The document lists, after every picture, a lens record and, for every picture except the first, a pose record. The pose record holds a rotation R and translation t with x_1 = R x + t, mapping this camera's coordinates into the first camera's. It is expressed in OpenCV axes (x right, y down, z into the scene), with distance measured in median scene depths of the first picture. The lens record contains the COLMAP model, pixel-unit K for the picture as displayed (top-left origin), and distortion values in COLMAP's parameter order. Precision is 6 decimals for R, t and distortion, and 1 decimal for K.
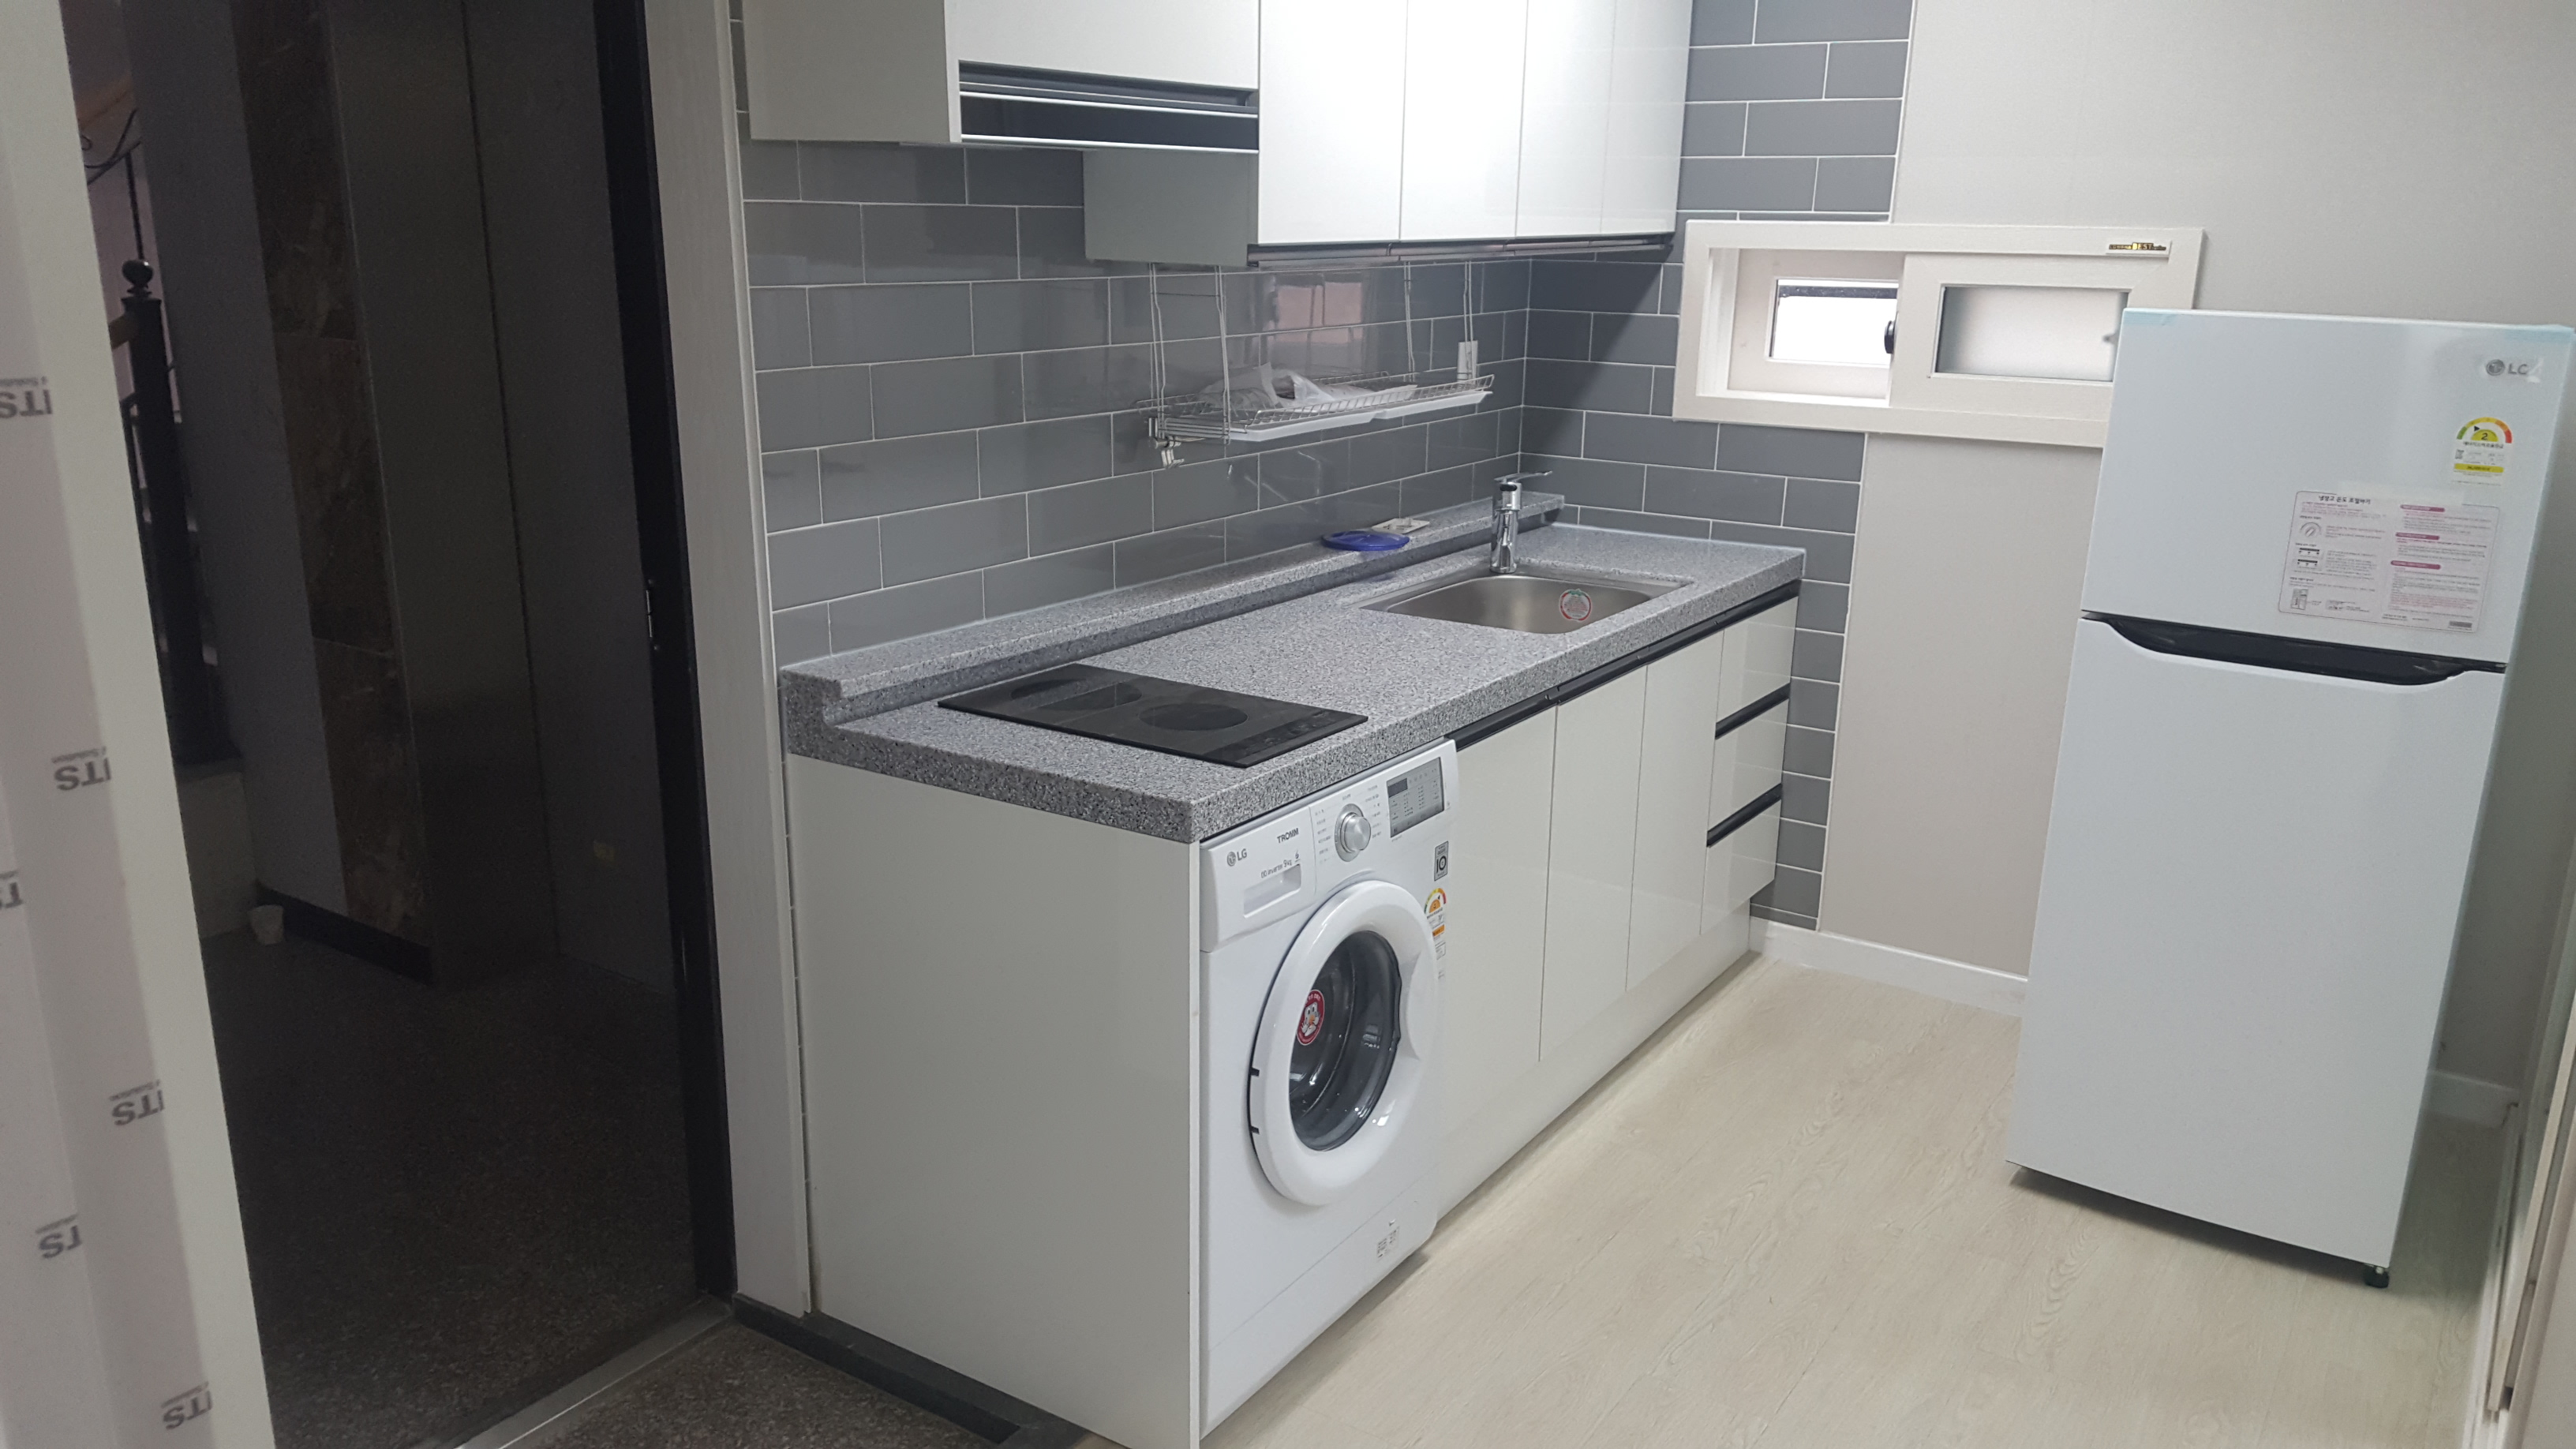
lens RADIAL K [[1904.8, 0, 1294.5], [0, 1904.8, 745.7], [0, 0, 1]] dist [0.144486, -0.199468]
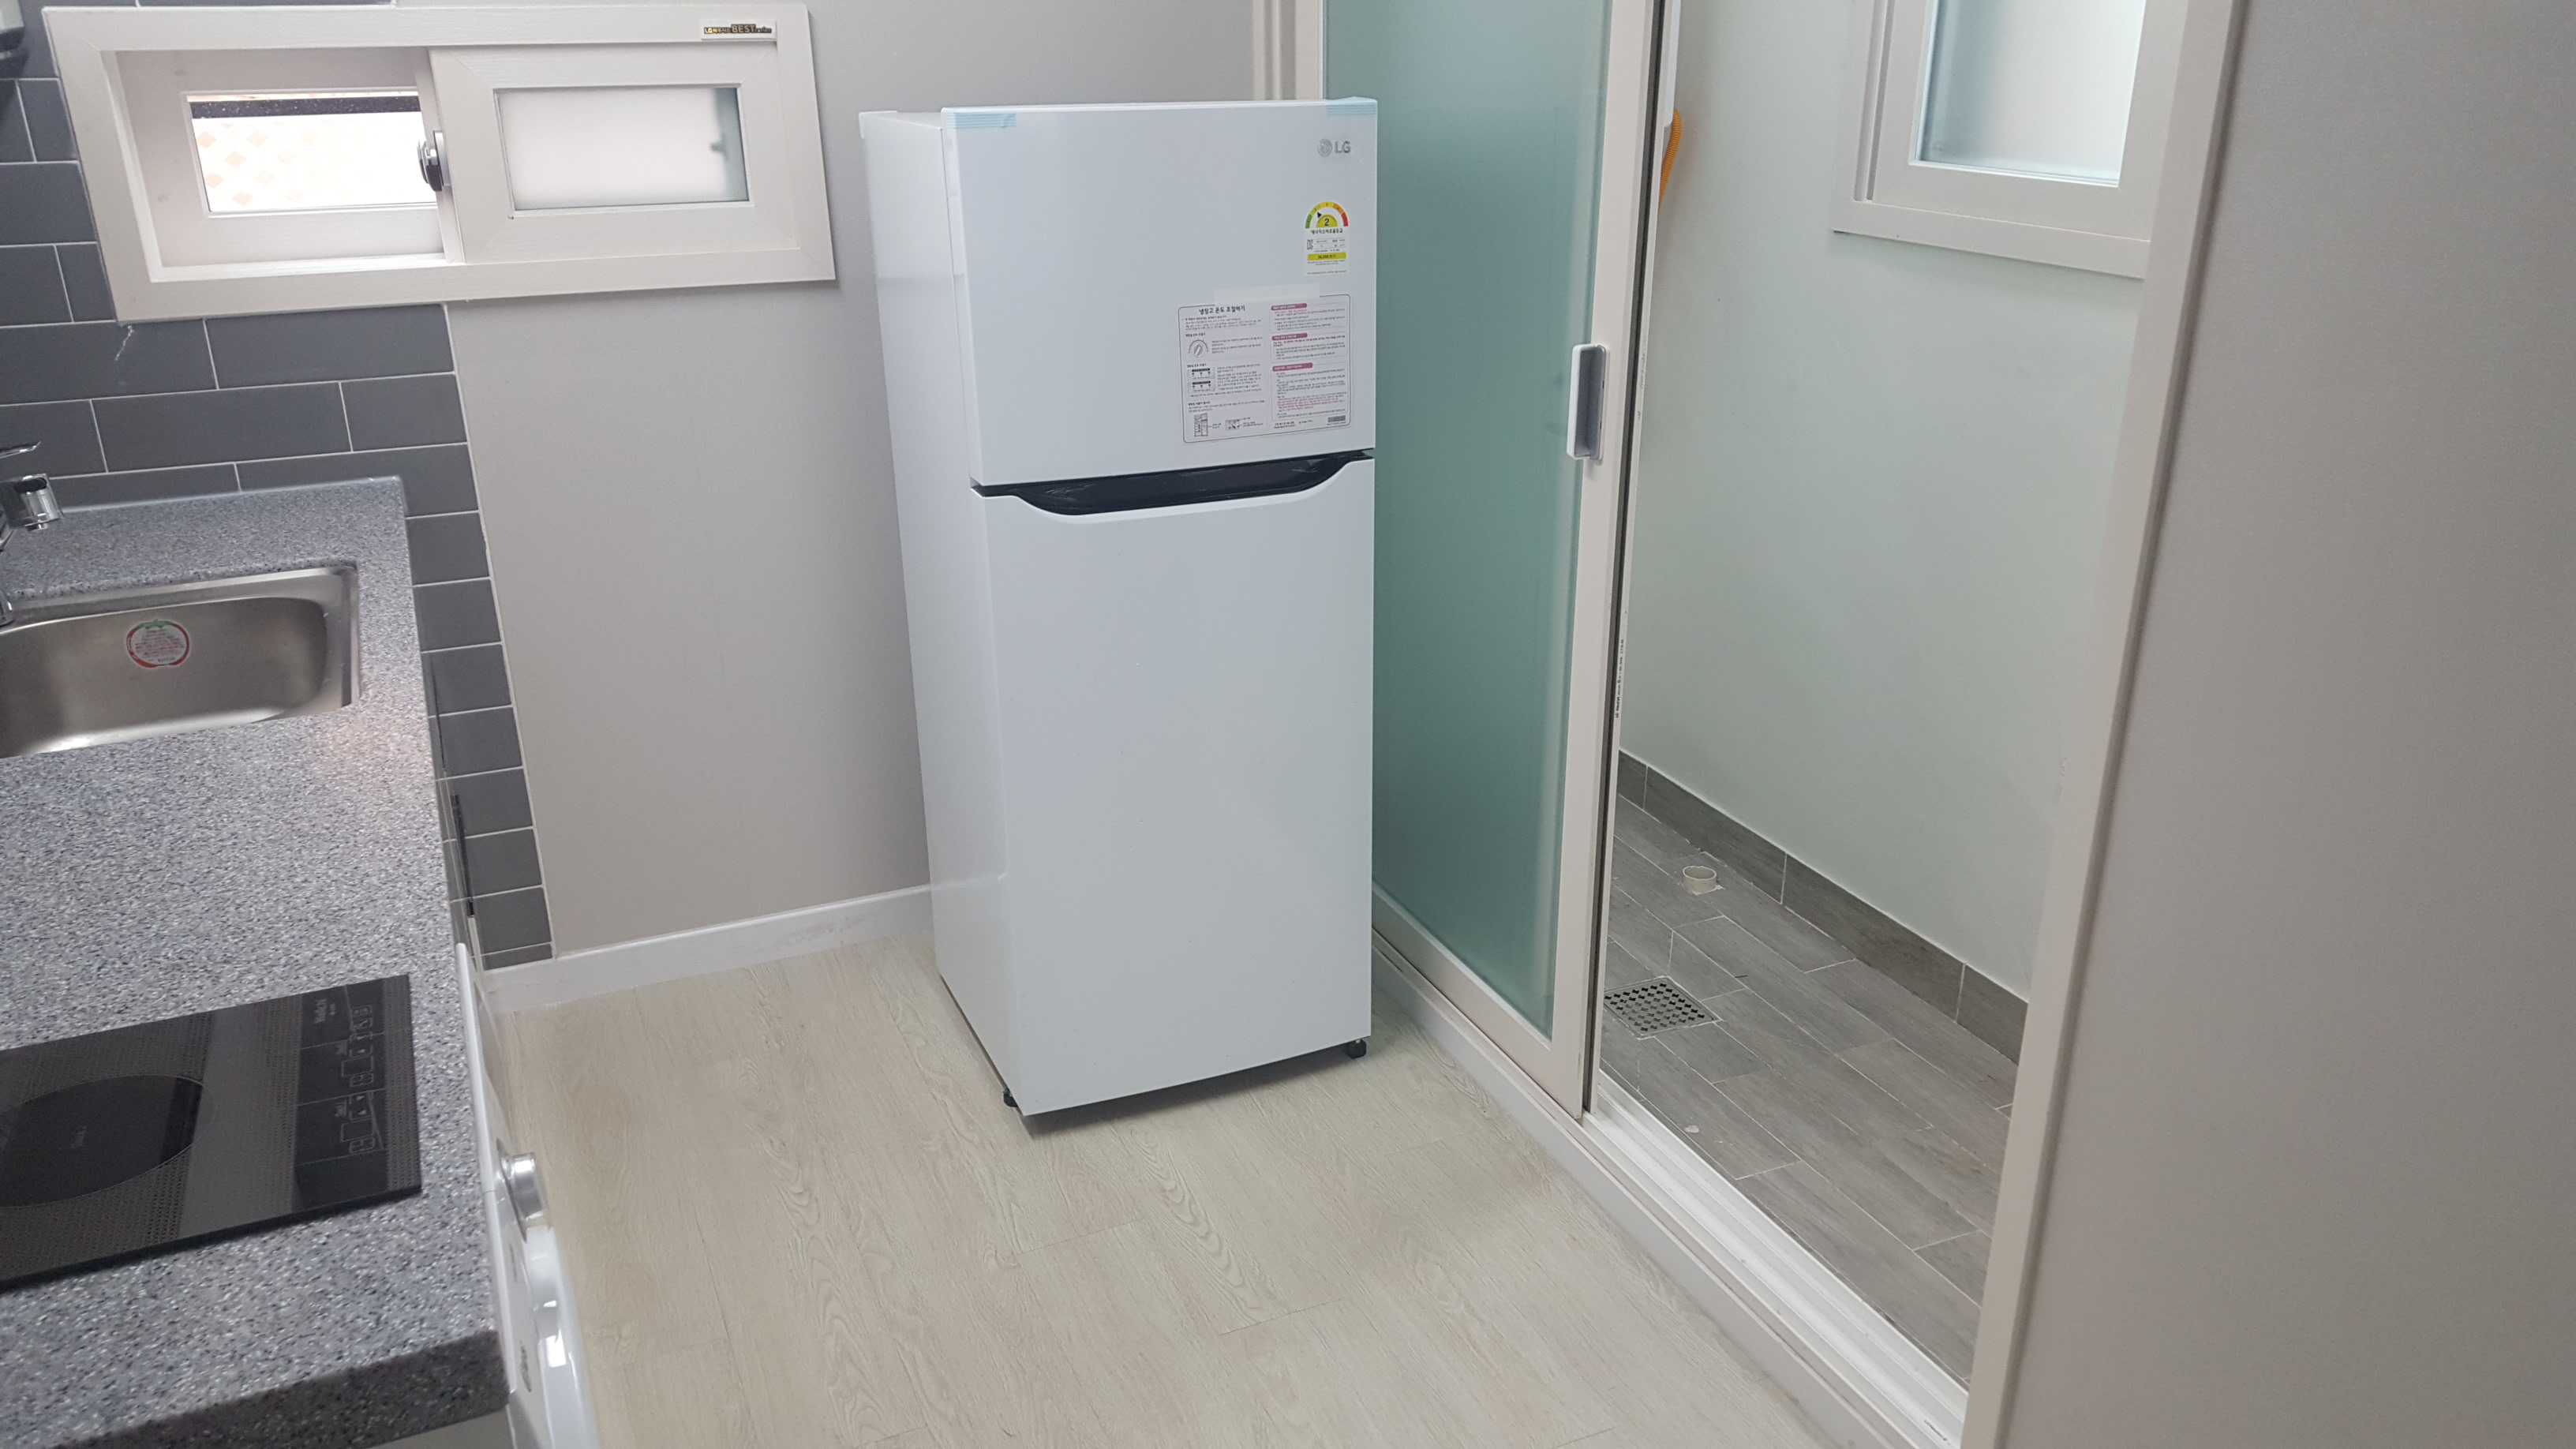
lens RADIAL K [[1904.8, 0, 1294.5], [0, 1904.8, 745.7], [0, 0, 1]] dist [0.144486, -0.199468]
pose [[0.529649, -0.330536, 0.781164, -0.206724], [0.247398, 0.941105, 0.230470, -0.123345], [-0.811336, 0.071190, 0.580229, 0.427752]]
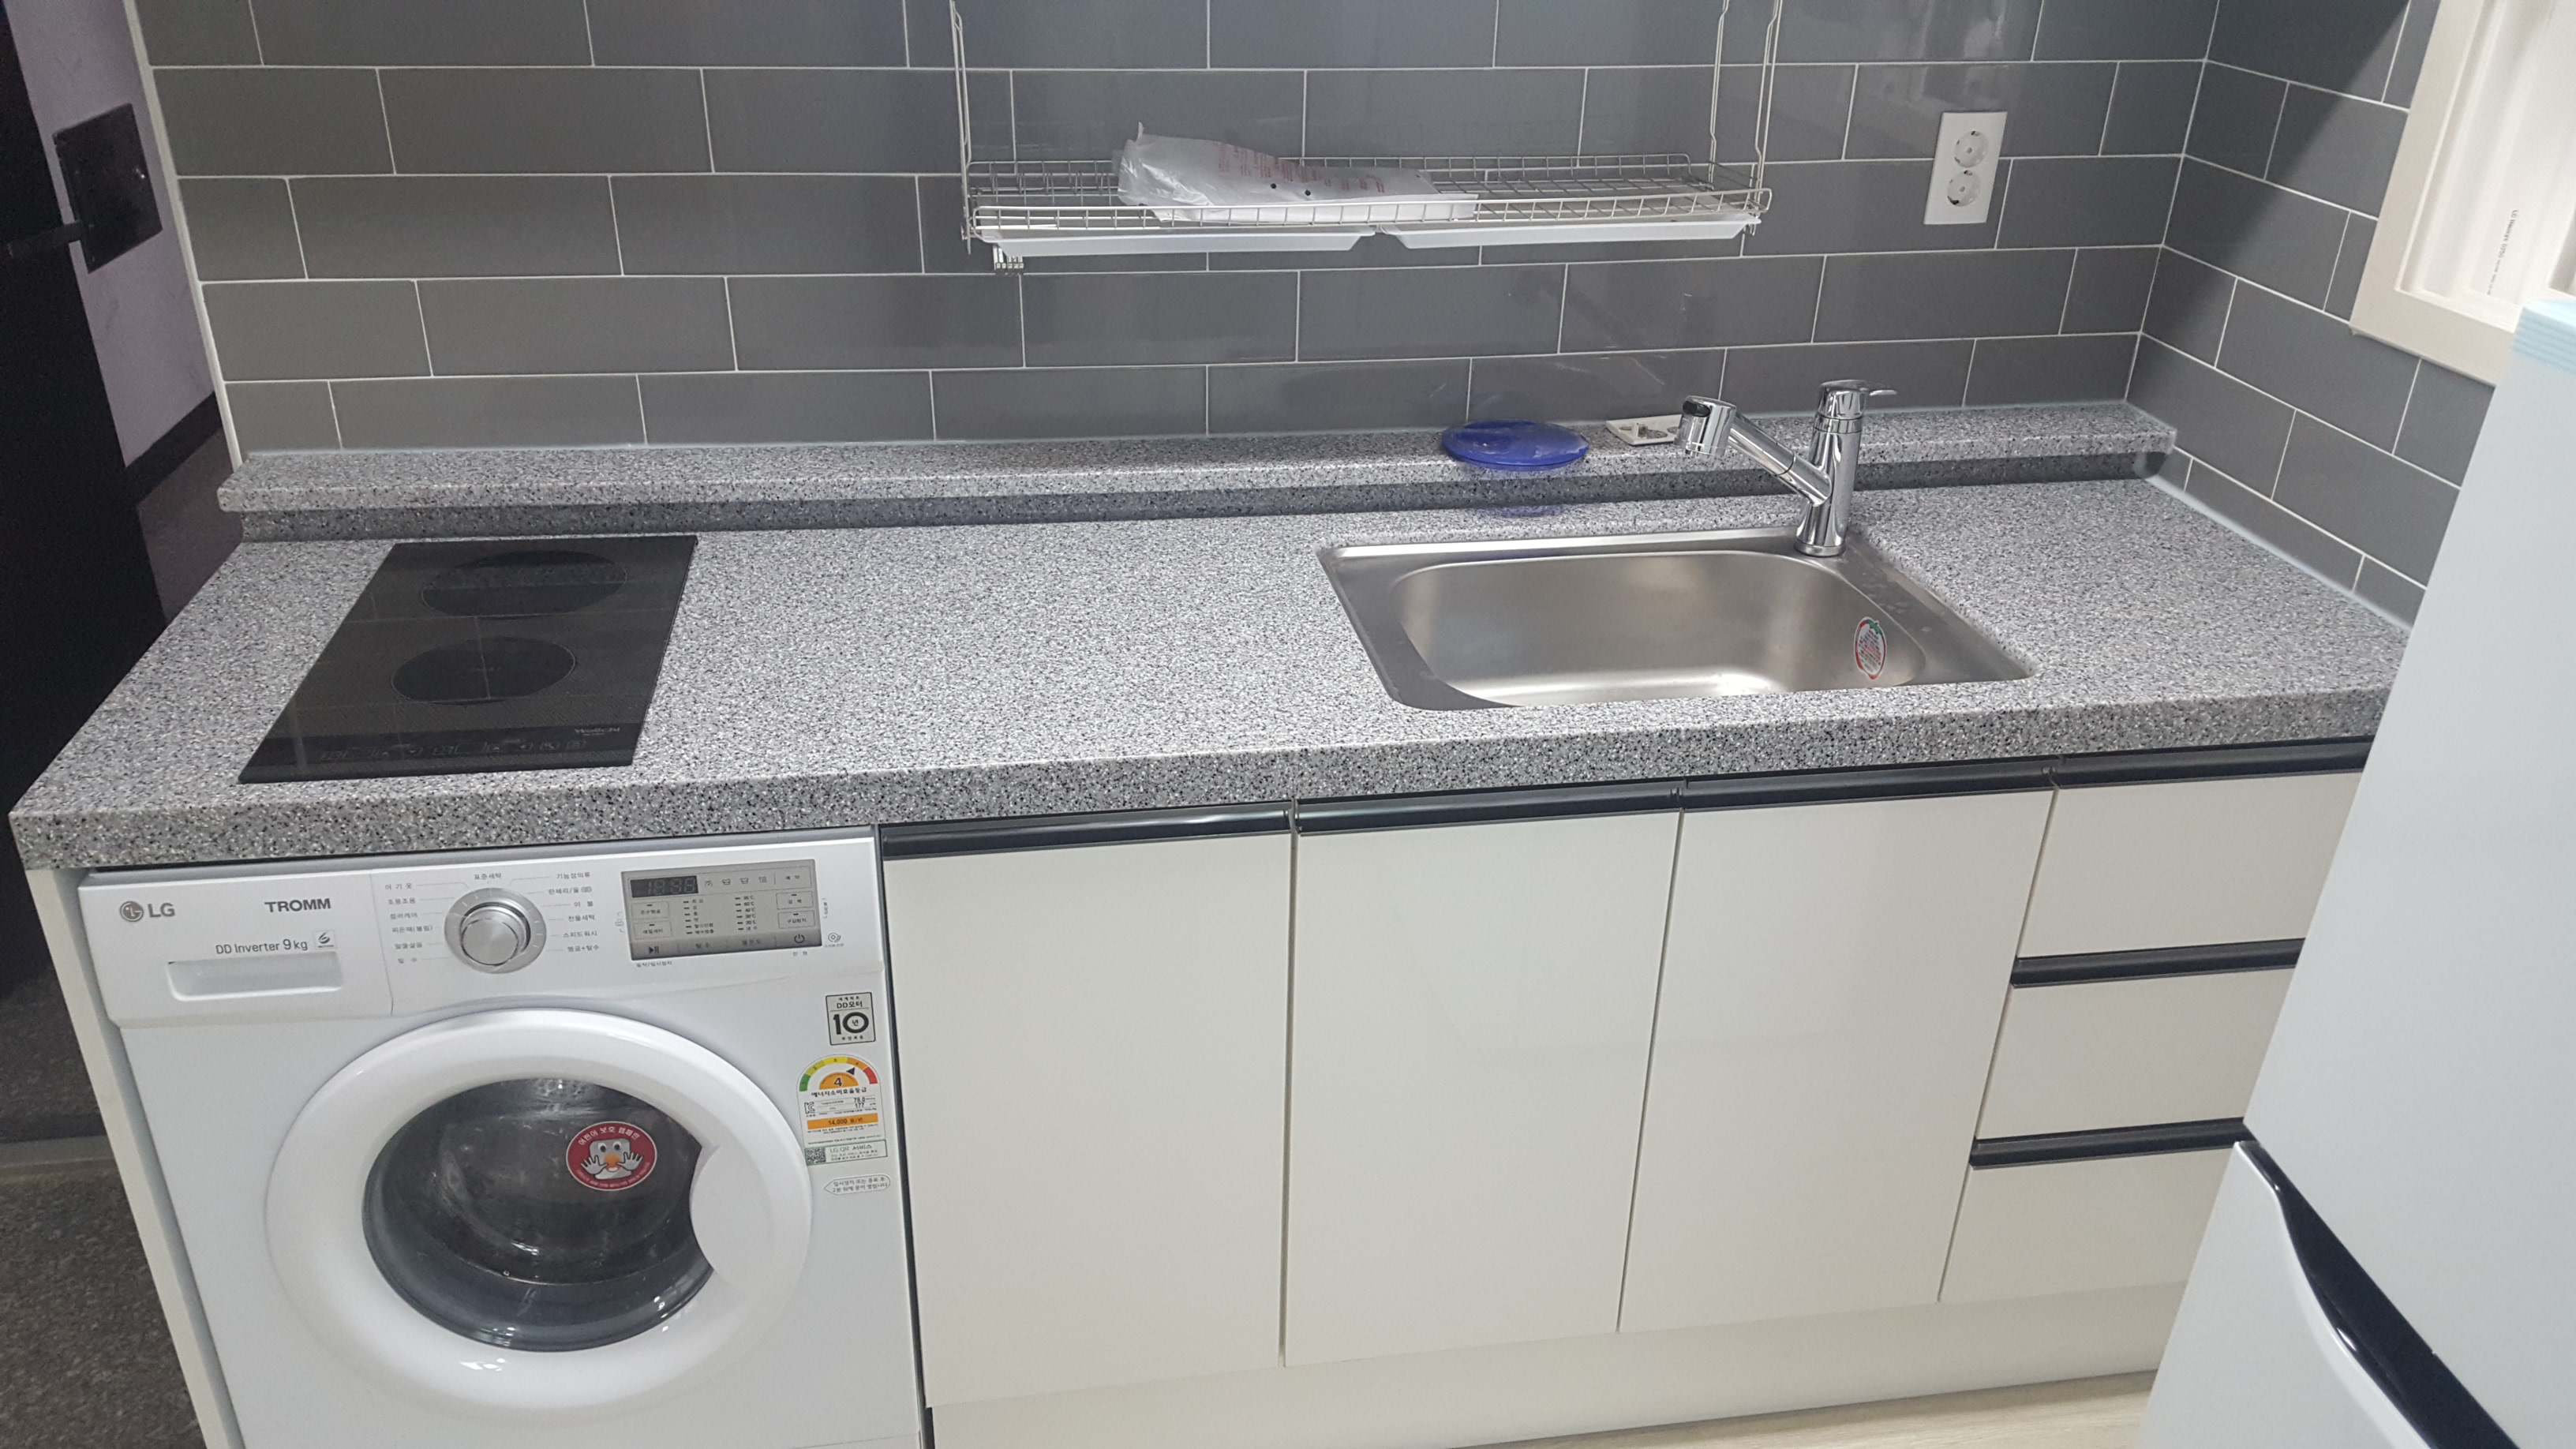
lens RADIAL K [[1966.6, 0, 1281.1], [0, 1966.6, 763.9], [0, 0, 1]] dist [0.103719, -0.118588]
pose [[0.677262, 0.334948, -0.655077, 0.518698], [-0.210462, 0.941355, 0.263735, -0.195963], [0.704998, -0.040749, 0.708038, 0.620381]]
